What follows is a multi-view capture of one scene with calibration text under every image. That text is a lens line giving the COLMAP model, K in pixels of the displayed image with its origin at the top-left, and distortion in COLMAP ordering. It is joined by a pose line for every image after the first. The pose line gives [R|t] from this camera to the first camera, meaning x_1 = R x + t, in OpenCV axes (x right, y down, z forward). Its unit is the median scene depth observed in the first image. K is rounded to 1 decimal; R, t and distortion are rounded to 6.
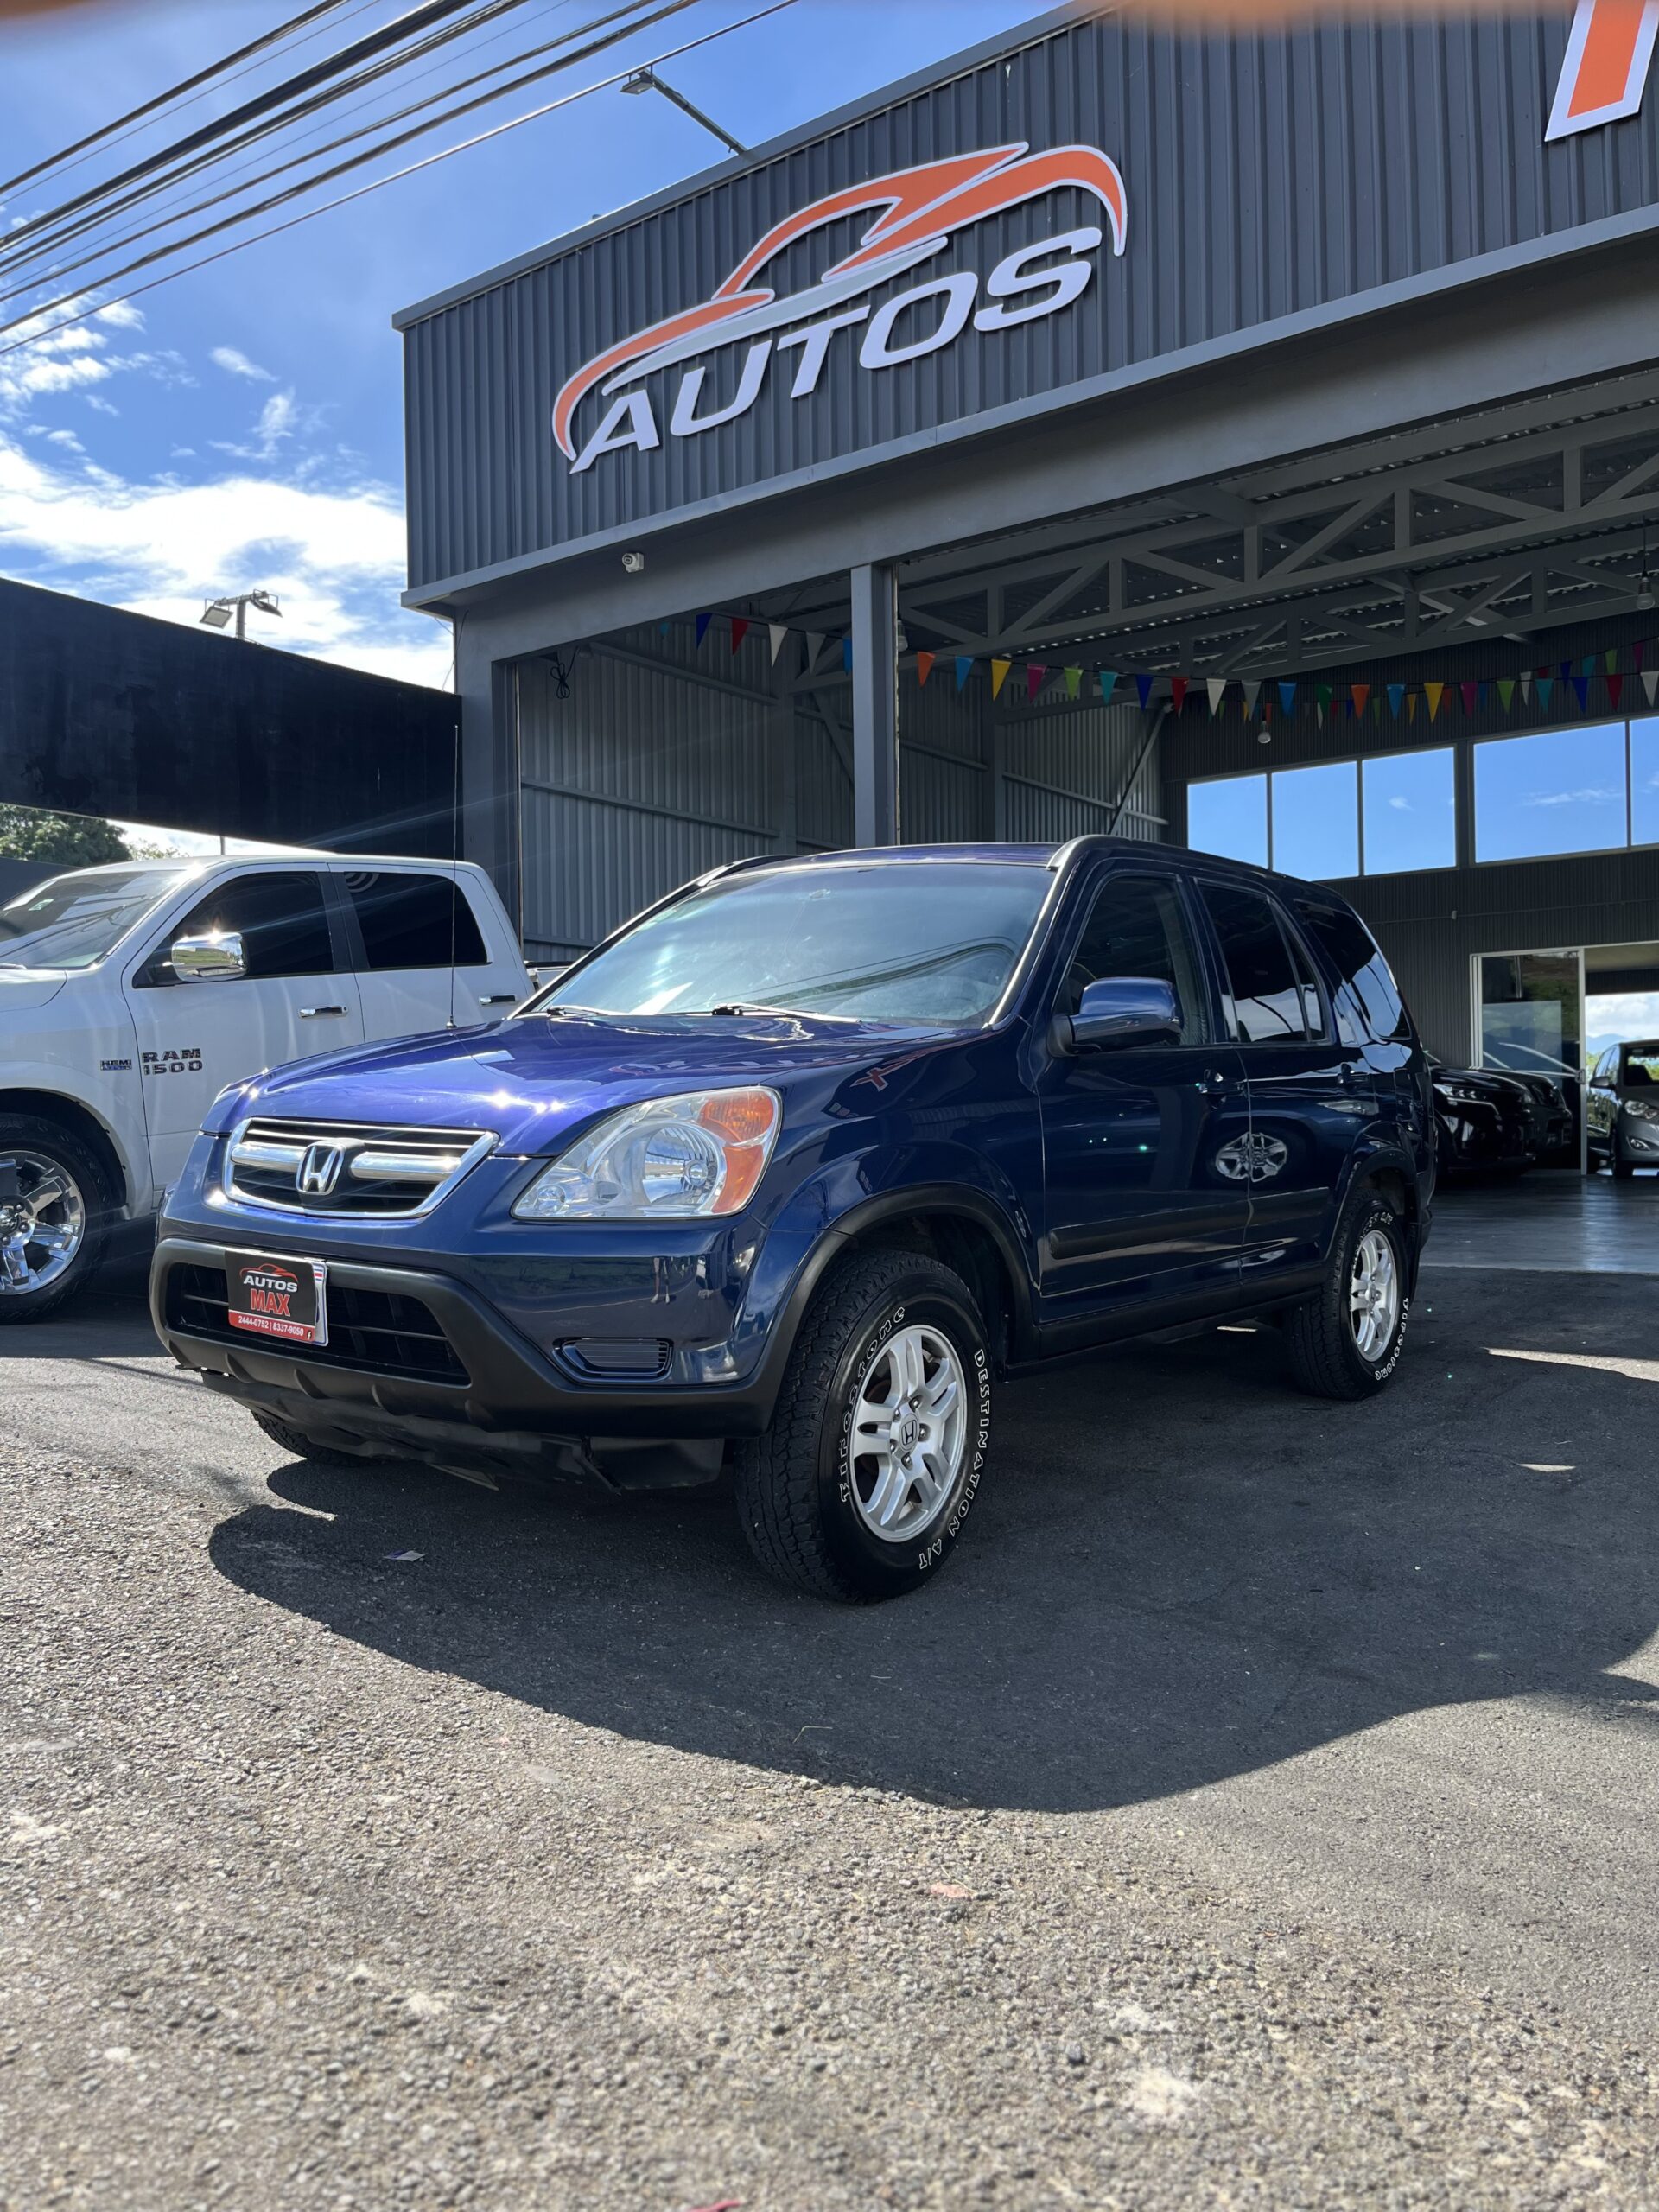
lens RADIAL K [[1697.7, 0, 833.6], [0, 1697.7, 1111.3], [0, 0, 1]] dist [0.059277, -0.100970]
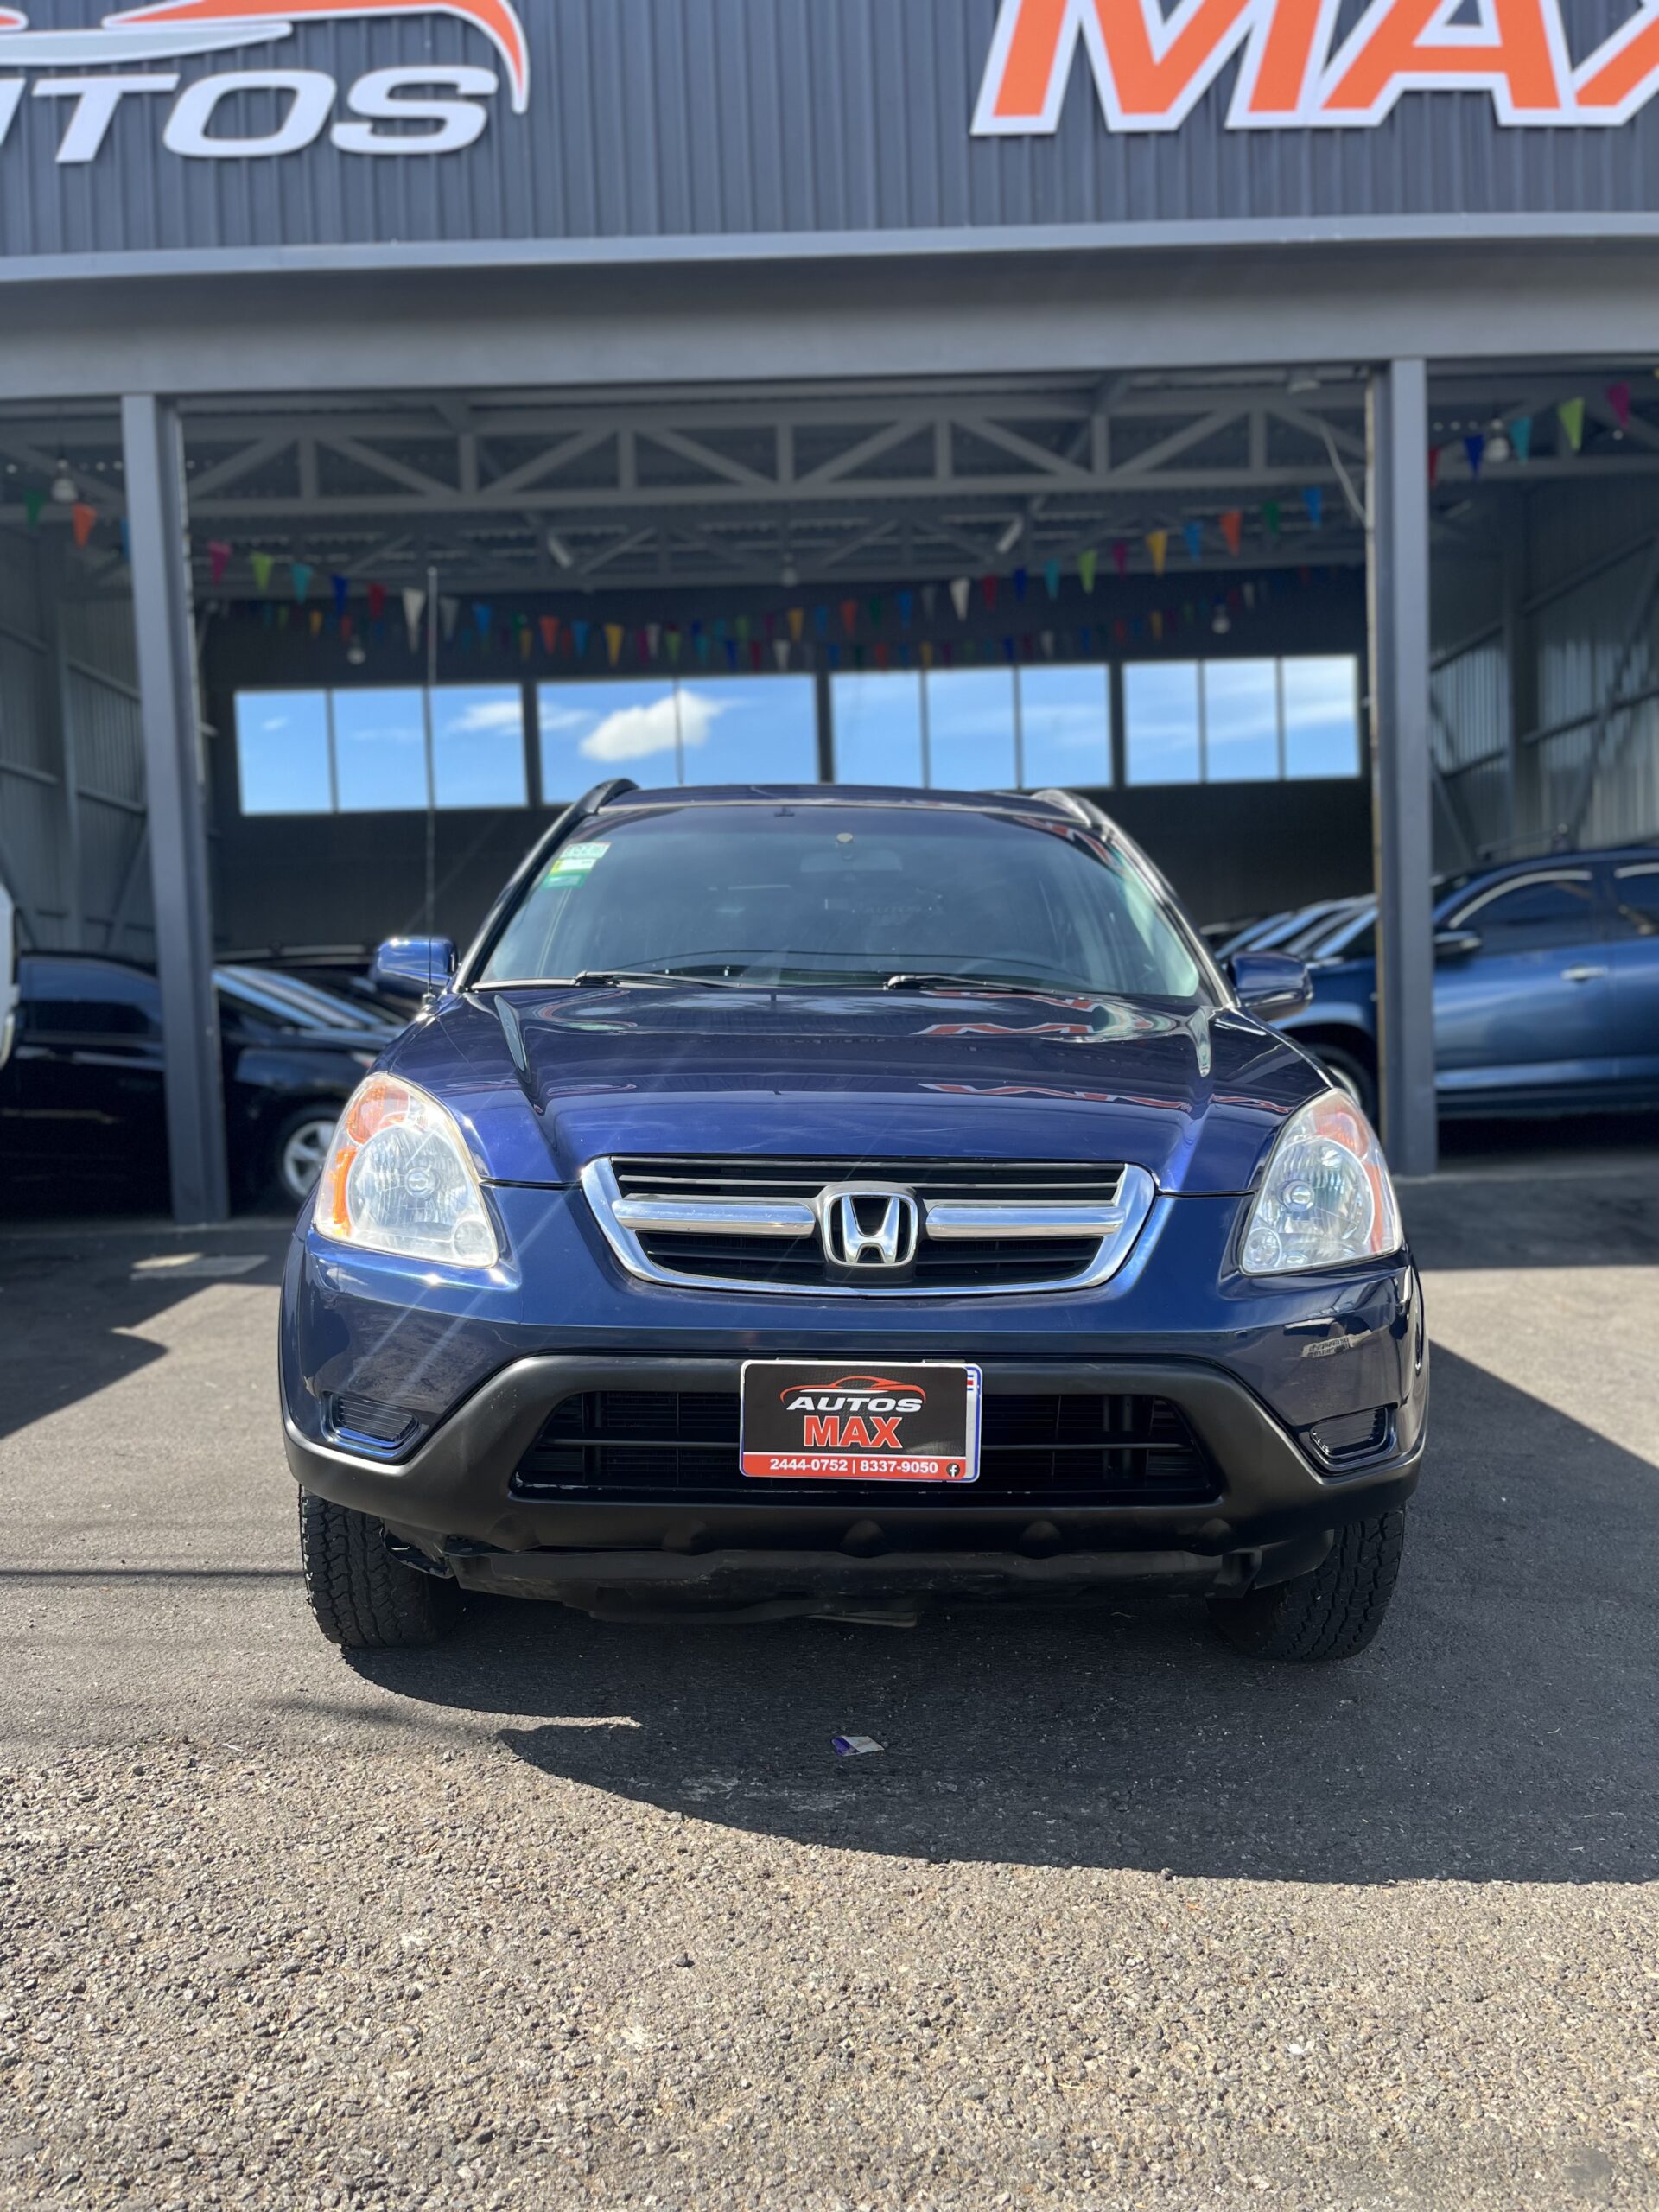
lens RADIAL K [[1697.7, 0, 833.6], [0, 1697.7, 1111.3], [0, 0, 1]] dist [0.059277, -0.100970]
pose [[0.779685, -0.046778, 0.624422, -0.283263], [0.019681, 0.998544, 0.050230, -0.018766], [-0.625863, -0.026874, 0.779470, 0.180538]]
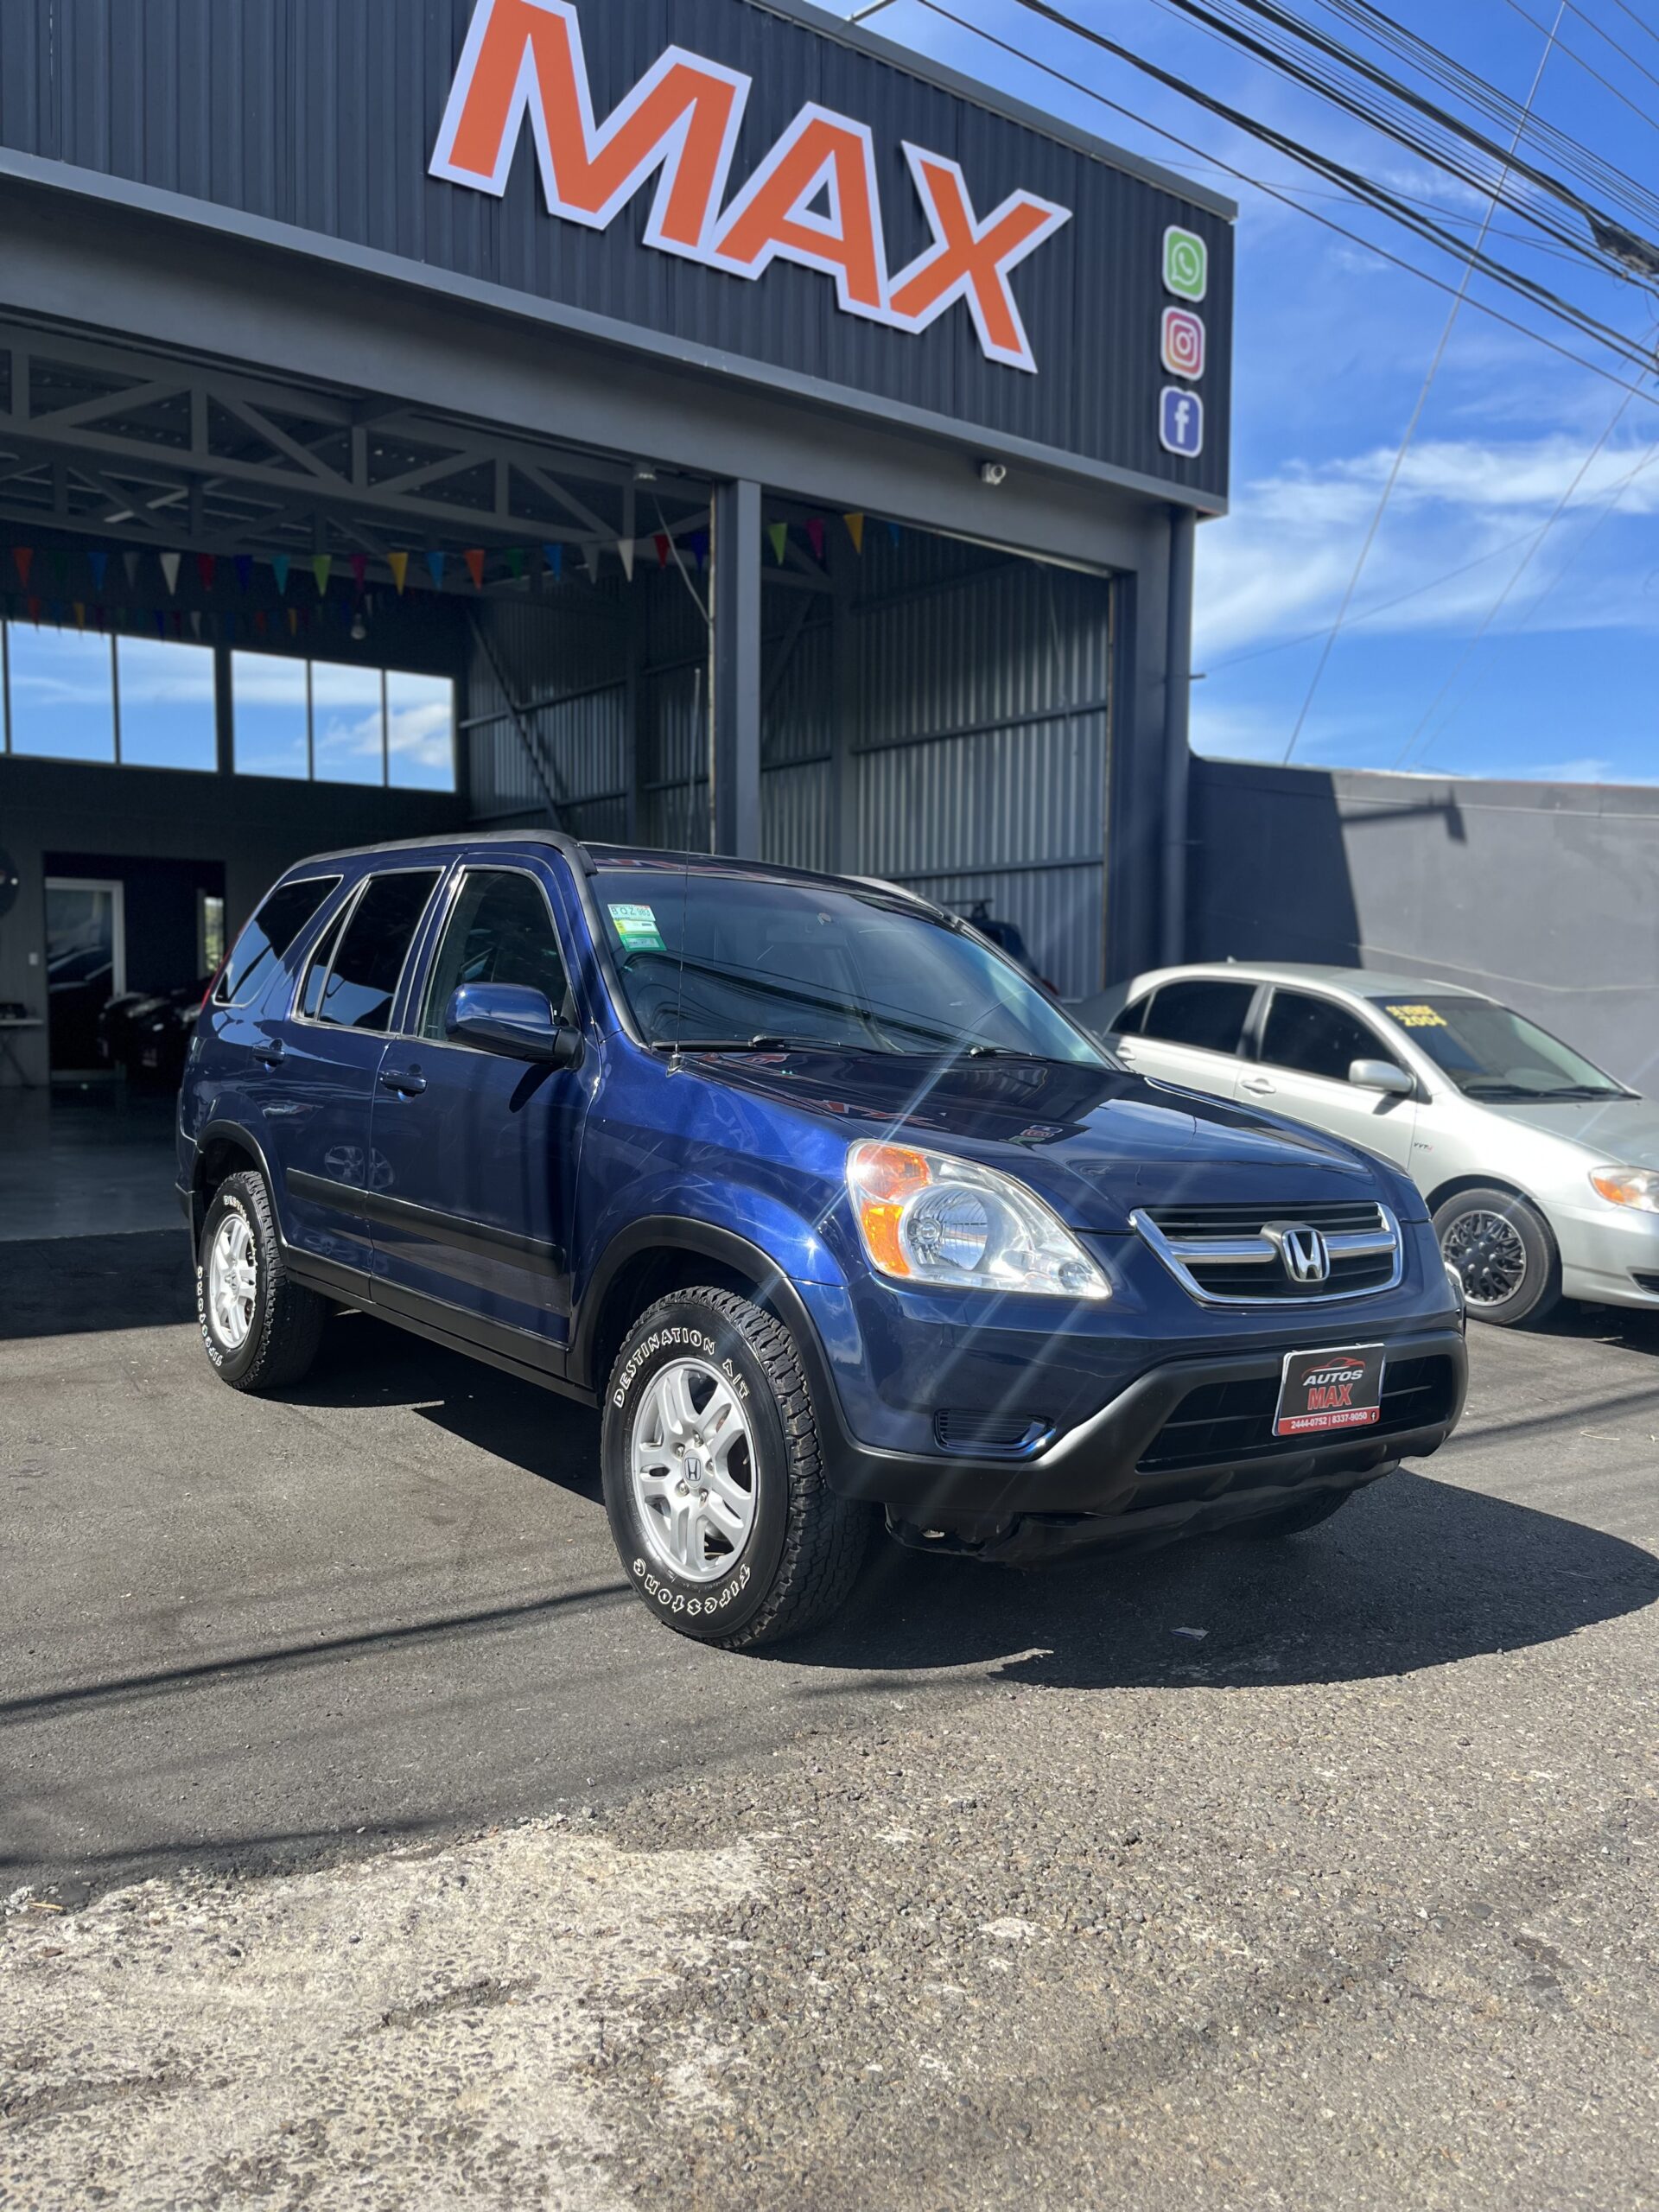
lens RADIAL K [[1697.7, 0, 833.6], [0, 1697.7, 1111.3], [0, 0, 1]] dist [0.059277, -0.100970]
pose [[0.246945, -0.050128, 0.967732, -0.503362], [-0.022581, 0.998092, 0.057463, -0.038032], [-0.968766, -0.036042, 0.245342, 0.391865]]
